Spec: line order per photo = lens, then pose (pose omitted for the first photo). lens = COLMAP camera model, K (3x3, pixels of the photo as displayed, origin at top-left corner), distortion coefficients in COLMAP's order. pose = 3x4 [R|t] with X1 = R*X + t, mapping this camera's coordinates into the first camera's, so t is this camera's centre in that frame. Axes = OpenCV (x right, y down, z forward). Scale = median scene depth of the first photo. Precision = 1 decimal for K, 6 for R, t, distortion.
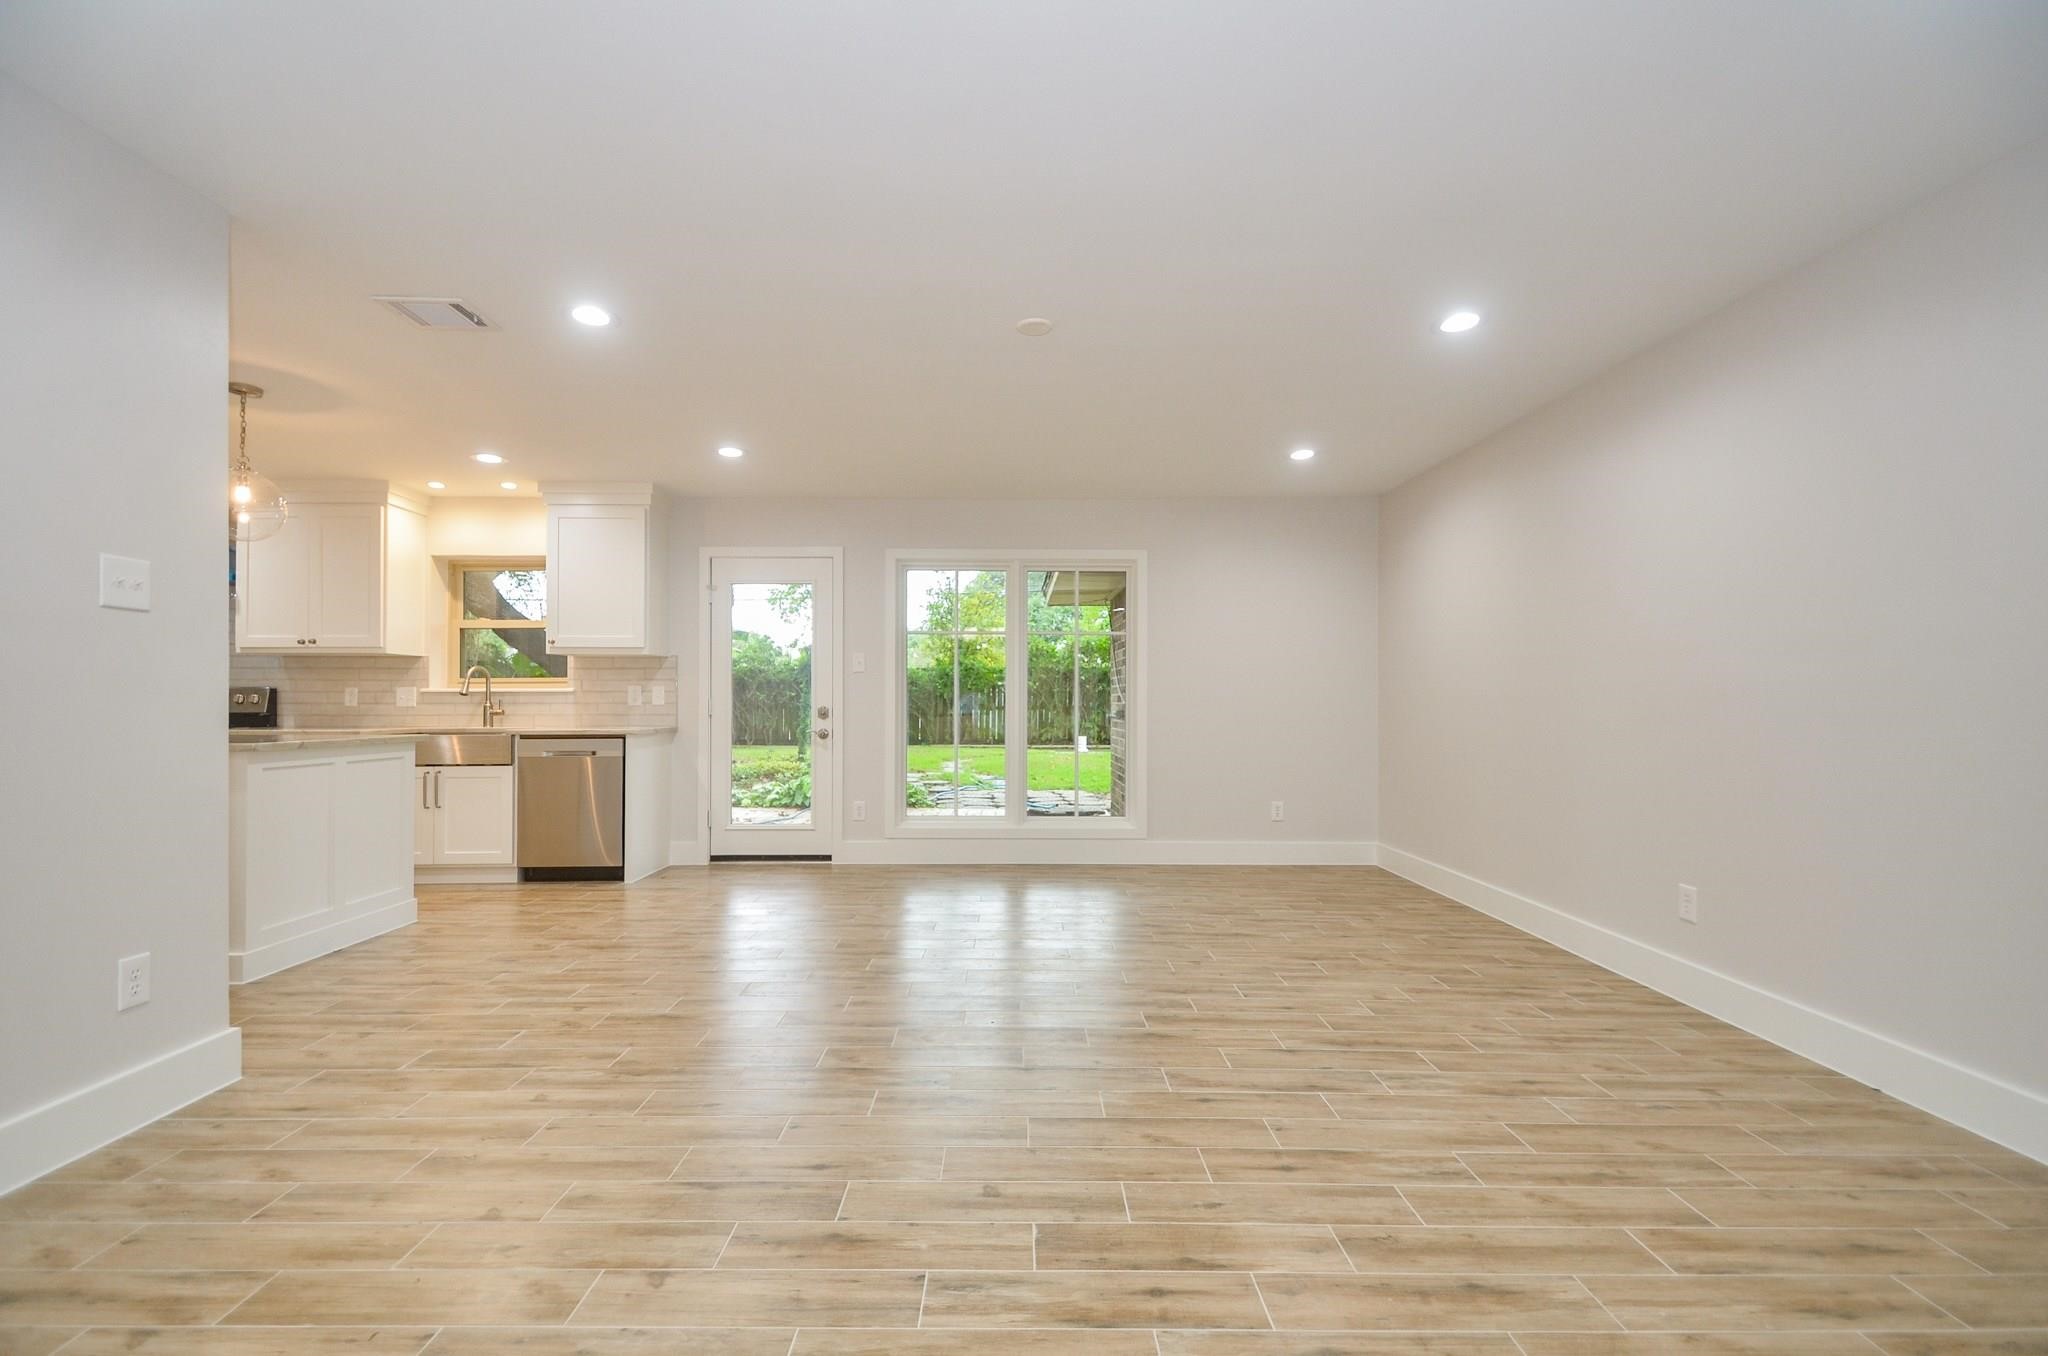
lens RADIAL K [[903.7, 0, 1016.7], [0, 903.7, 692.0], [0, 0, 1]] dist [0.030367, -0.015640]
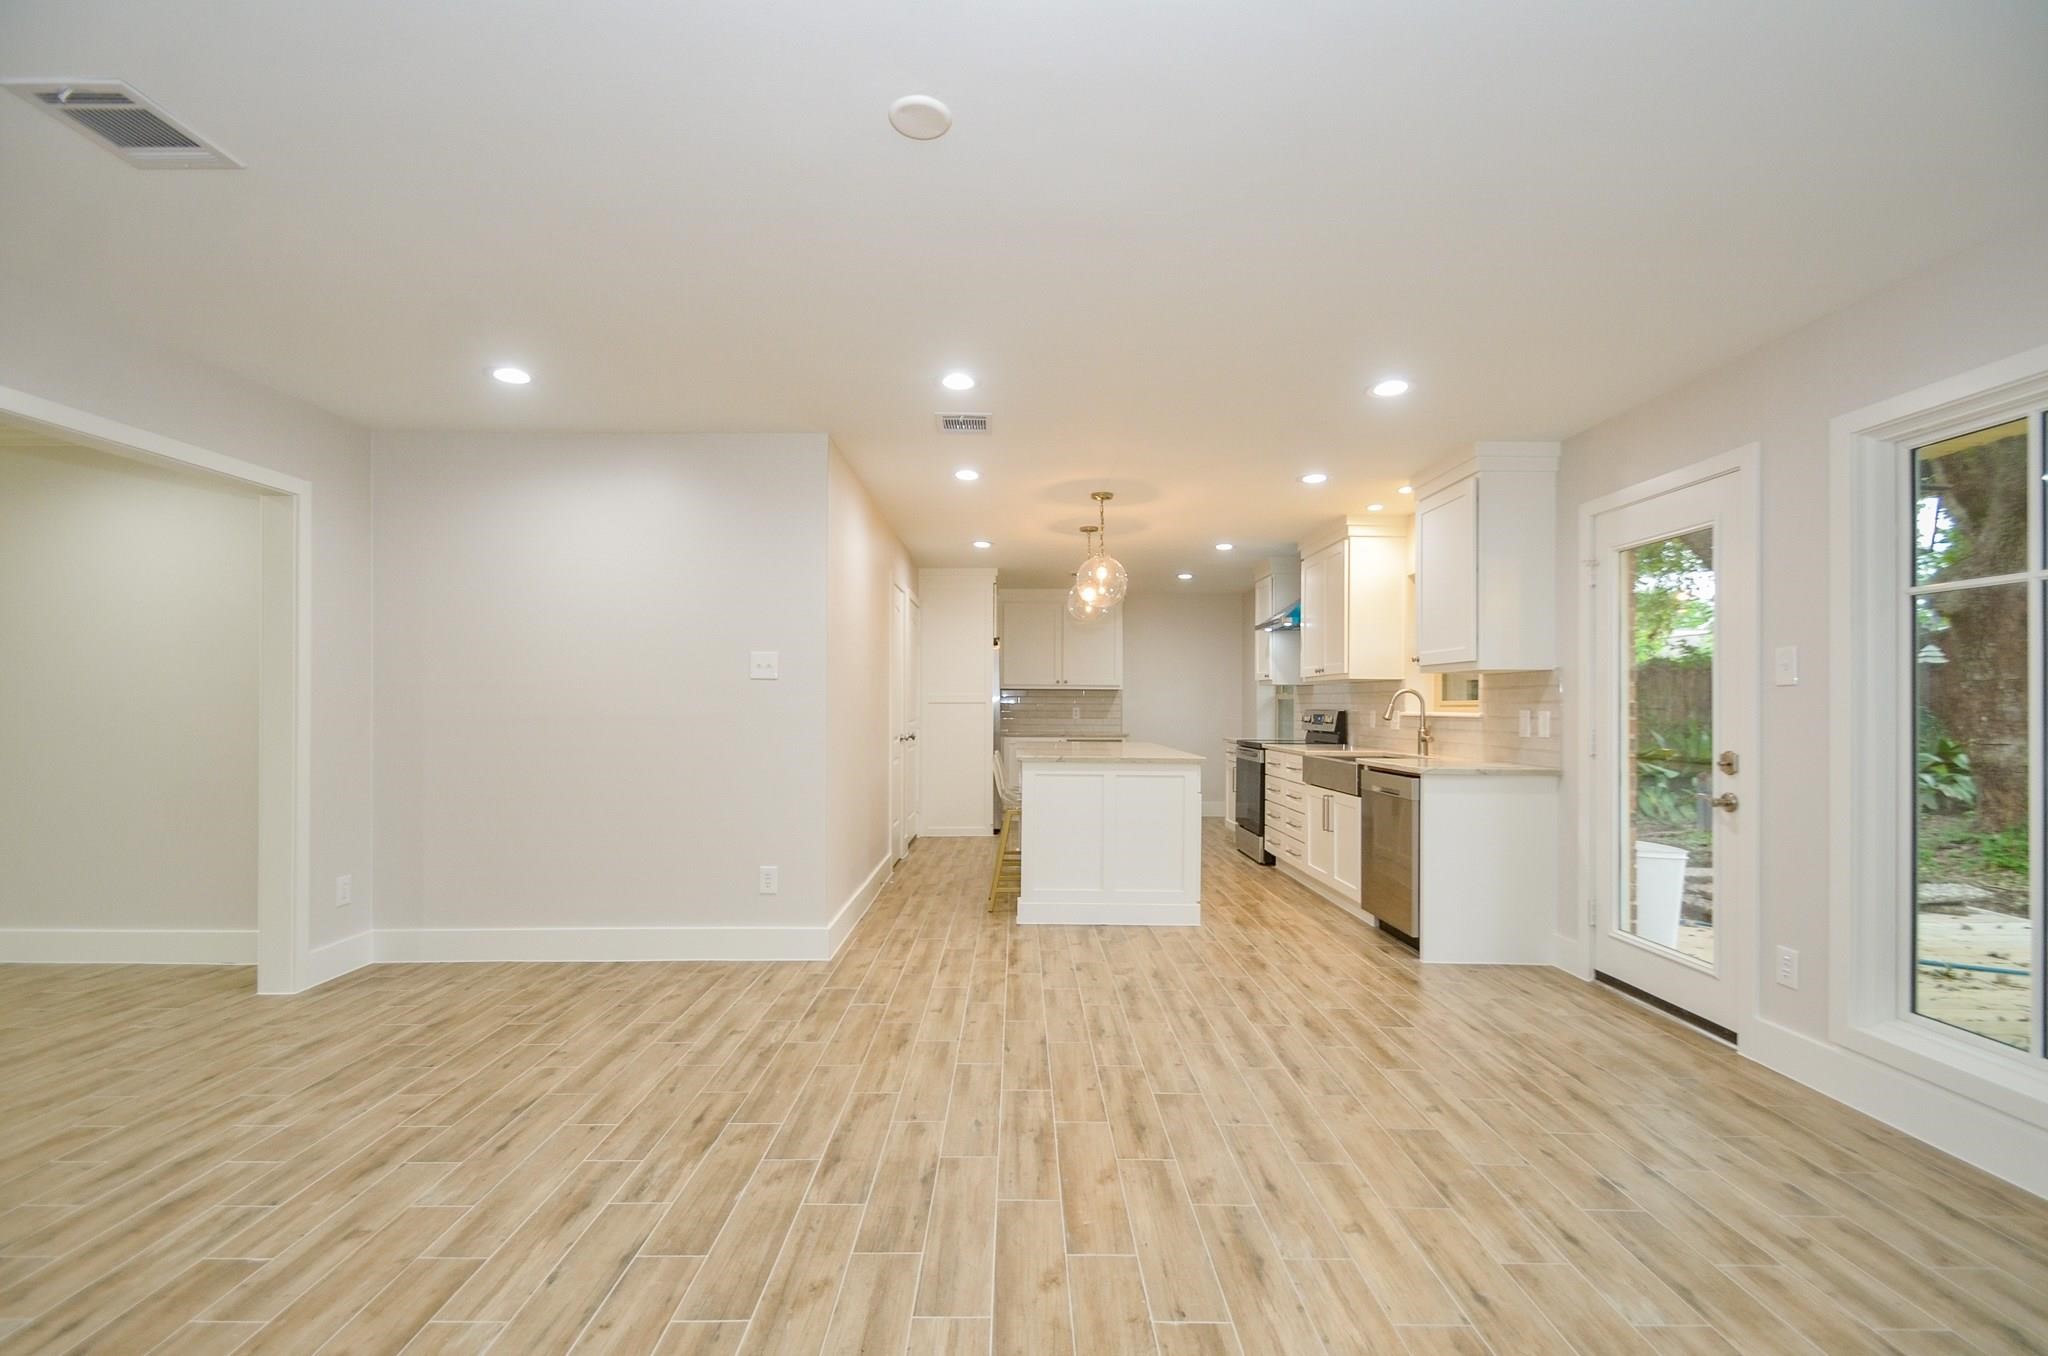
lens RADIAL K [[902.8, 0, 1007.4], [0, 902.8, 705.3], [0, 0, 1]] dist [0.020001, -0.015644]
pose [[-0.004741, -0.000446, -0.999989, 0.353182], [0.002290, 0.999997, -0.000456, -0.012486], [0.999986, -0.002292, -0.004740, 0.626706]]
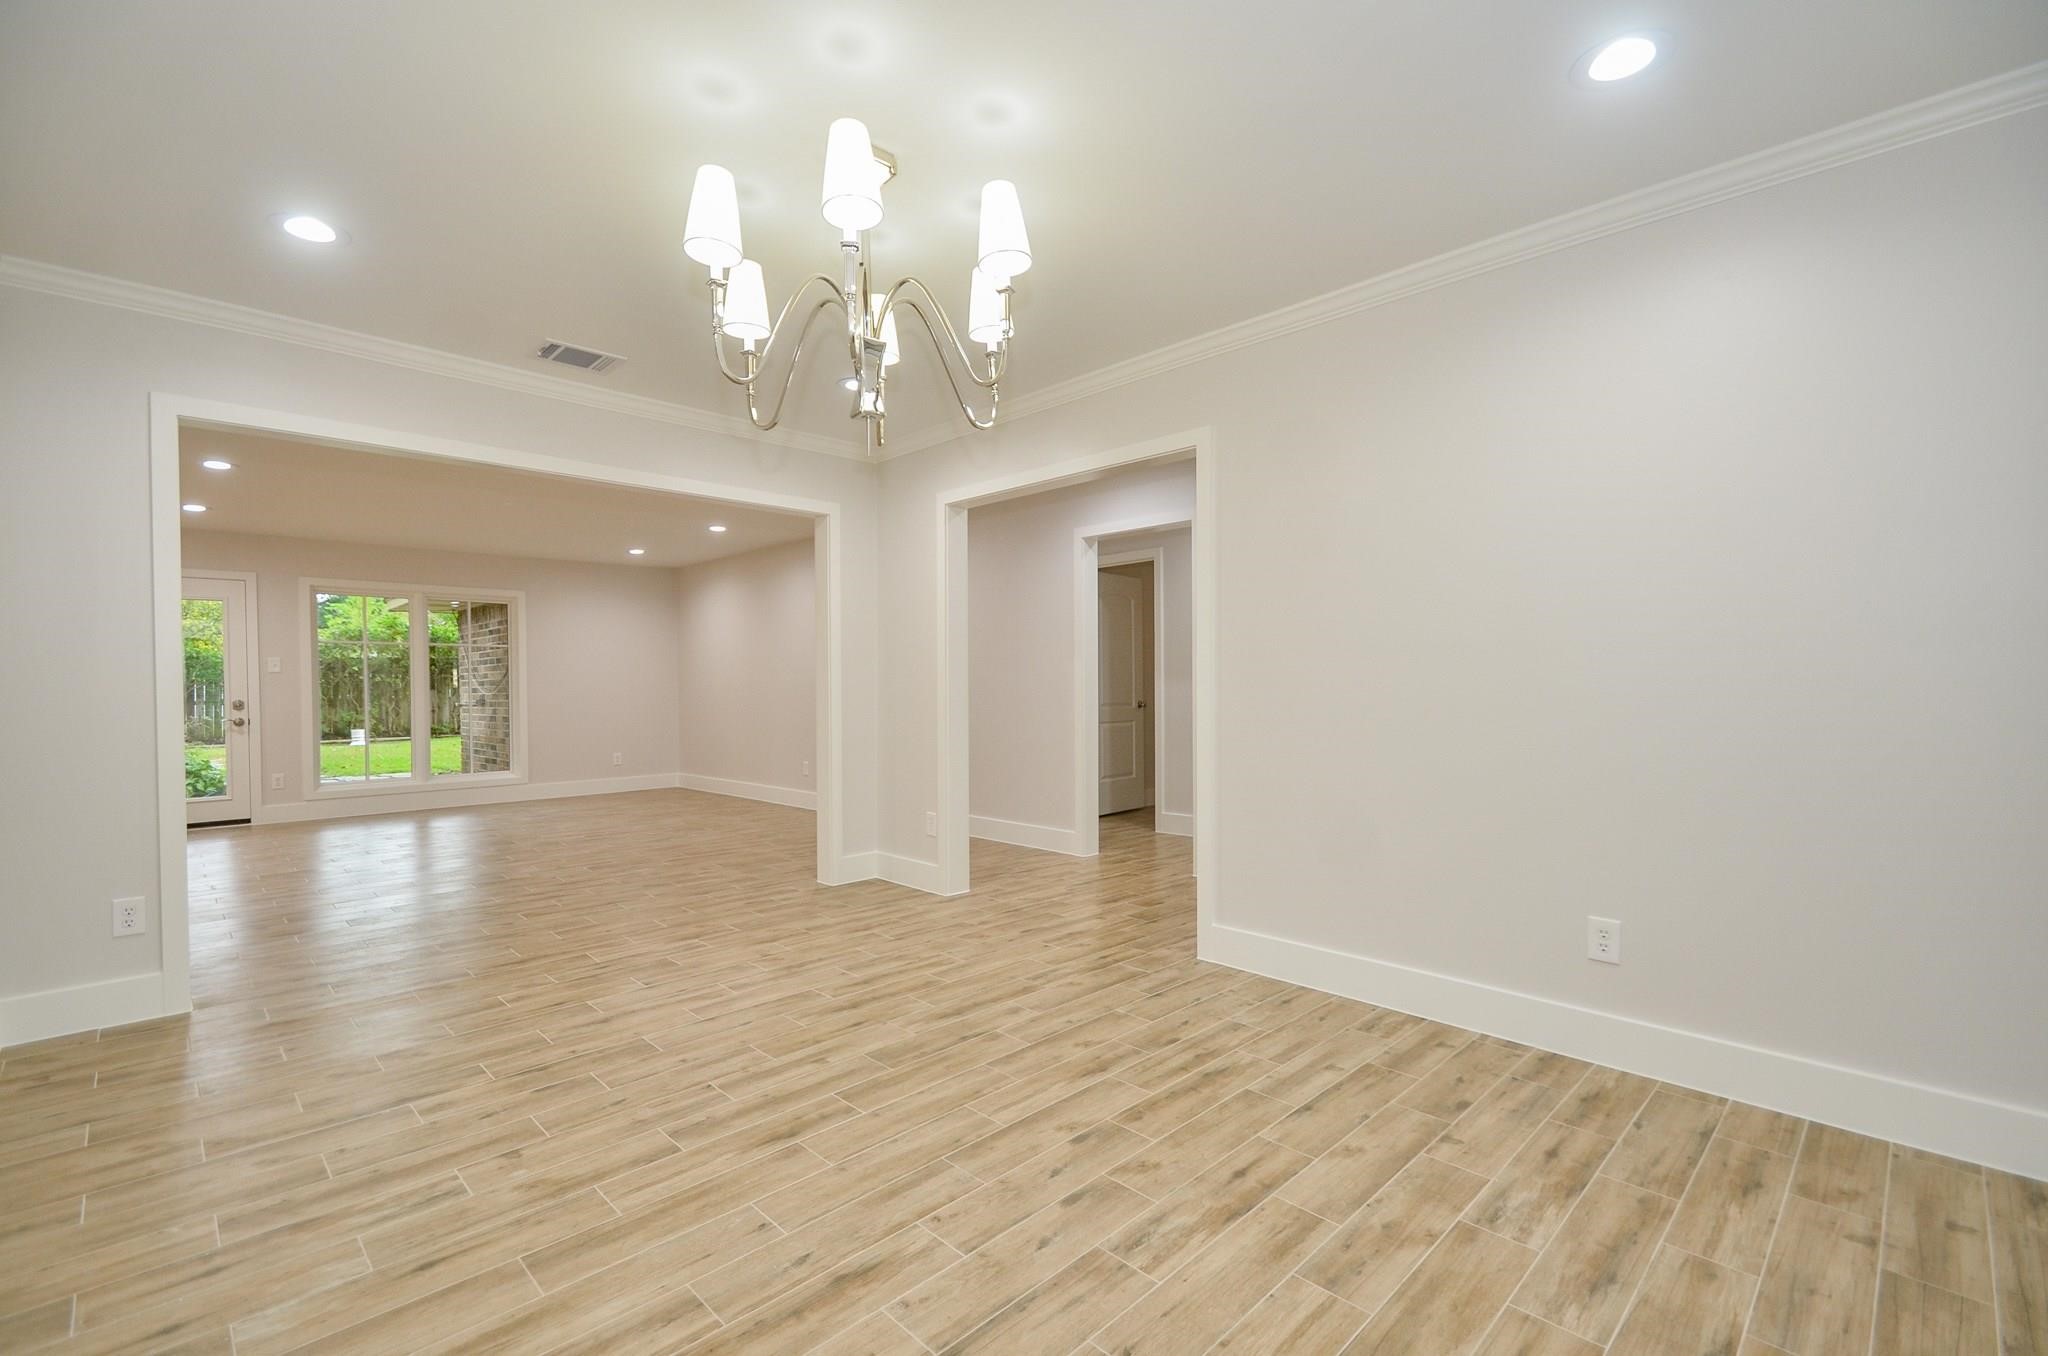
lens RADIAL K [[903.7, 0, 1016.7], [0, 903.7, 692.0], [0, 0, 1]] dist [0.030367, -0.015640]
pose [[0.716709, -0.009795, 0.697303, -0.353441], [0.001180, 0.999917, 0.012833, -0.010854], [-0.697371, -0.008375, 0.716662, -0.704583]]
